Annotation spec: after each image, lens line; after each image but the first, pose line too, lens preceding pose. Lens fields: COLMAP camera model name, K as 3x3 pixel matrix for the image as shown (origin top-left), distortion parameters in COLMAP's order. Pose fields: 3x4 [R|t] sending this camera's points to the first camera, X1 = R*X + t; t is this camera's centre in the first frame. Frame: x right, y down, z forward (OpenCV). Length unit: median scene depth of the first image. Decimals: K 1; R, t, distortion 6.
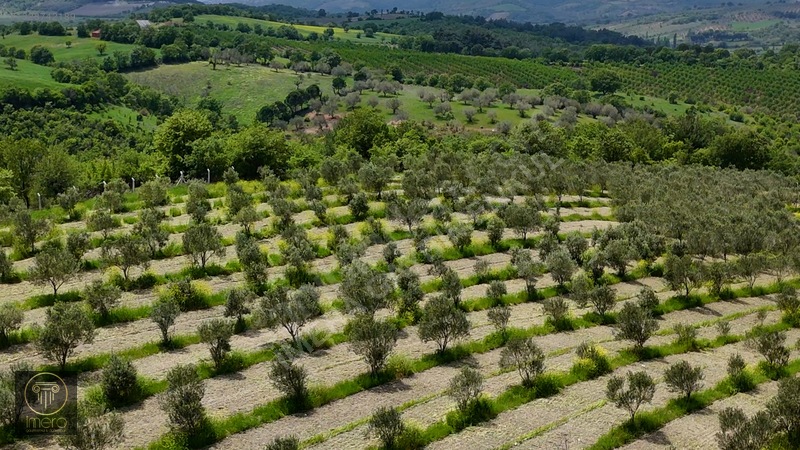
lens RADIAL K [[1175.3, 0, 400.4], [0, 1175.3, 223.7], [0, 0, 1]] dist [0.101494, 0.000000]
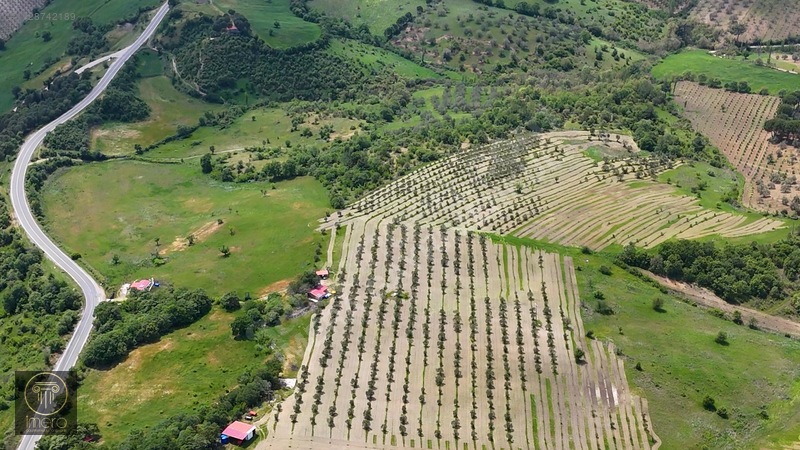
lens RADIAL K [[1175.3, 0, 401.1], [0, 1175.3, 224.9], [0, 0, 1]] dist [0.101494, 0.000000]
pose [[0.999599, -0.000671, -0.028313, -0.026436], [0.008340, 0.962359, 0.271654, -0.342241], [0.027065, -0.271781, 0.961978, -1.250268]]
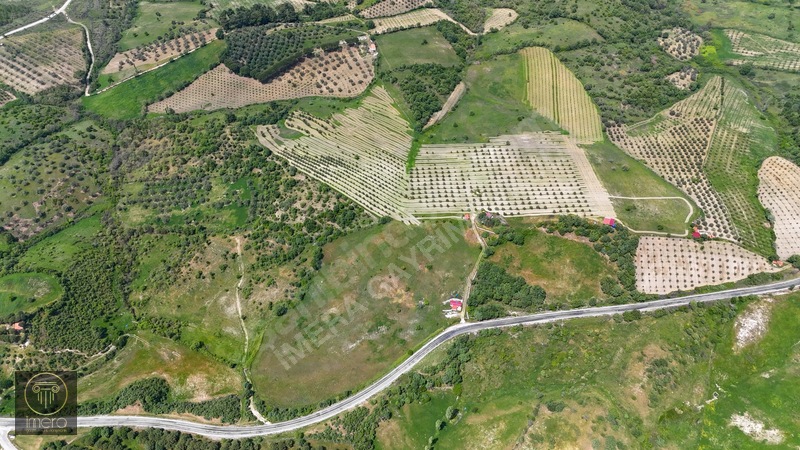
lens RADIAL K [[587.6, 0, 405.2], [0, 587.6, 224.8], [0, 0, 1]] dist [0.076124, -0.067882]
pose [[-0.017262, -0.772028, 0.635354, -0.988558], [0.215116, 0.617700, 0.756421, -0.969739], [-0.976436, 0.149732, 0.155413, -0.145860]]
